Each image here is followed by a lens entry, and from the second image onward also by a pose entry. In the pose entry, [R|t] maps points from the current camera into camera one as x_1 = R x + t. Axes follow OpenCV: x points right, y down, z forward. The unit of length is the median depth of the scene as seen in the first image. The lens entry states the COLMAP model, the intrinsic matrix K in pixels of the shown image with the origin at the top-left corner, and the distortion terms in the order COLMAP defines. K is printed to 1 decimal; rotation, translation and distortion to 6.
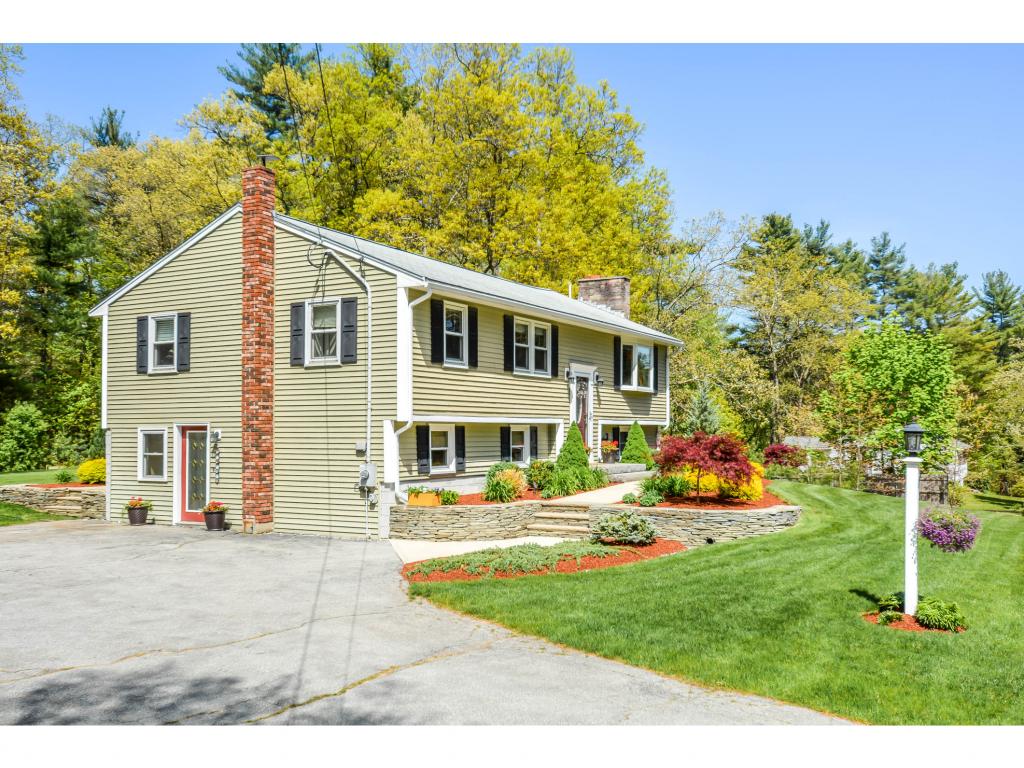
lens RADIAL K [[929.8, 0, 508.2], [0, 929.8, 401.4], [0, 0, 1]] dist [0.005914, 0.000000]
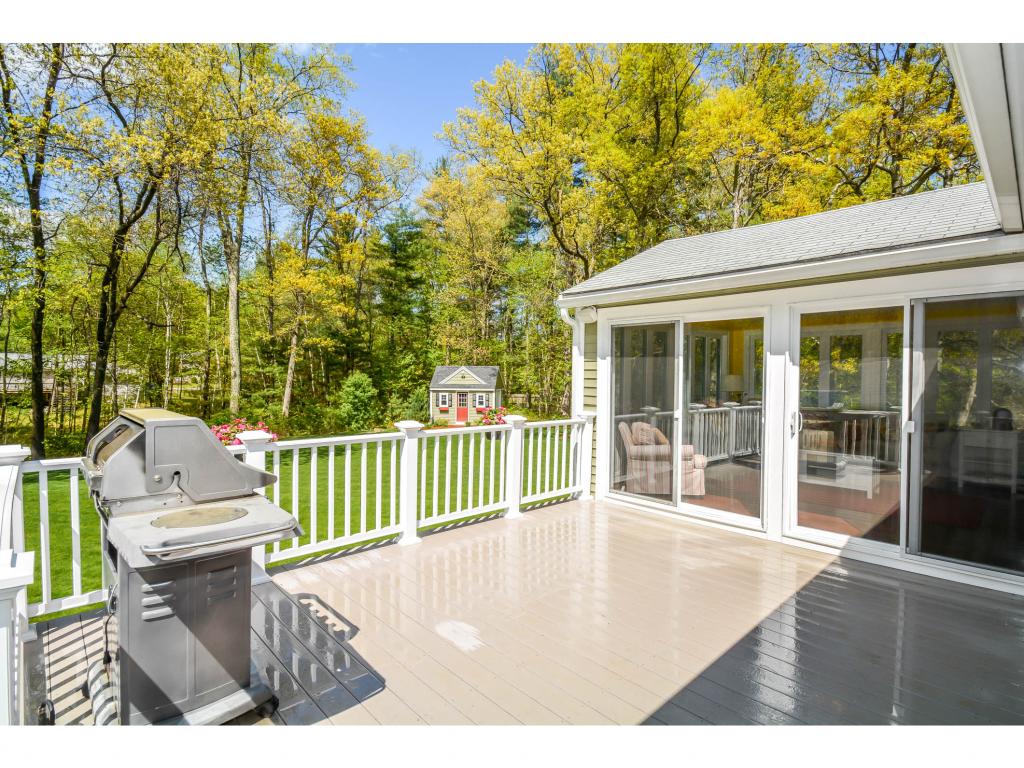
lens RADIAL K [[500.9, 0, 513.5], [0, 500.9, 383.7], [0, 0, 1]] dist [-0.000057, 0.000003]
pose [[0.954360, 0.019295, -0.298036, -0.133713], [-0.004368, 0.998706, 0.050670, -0.014957], [0.298628, -0.047056, 0.953209, 0.420095]]
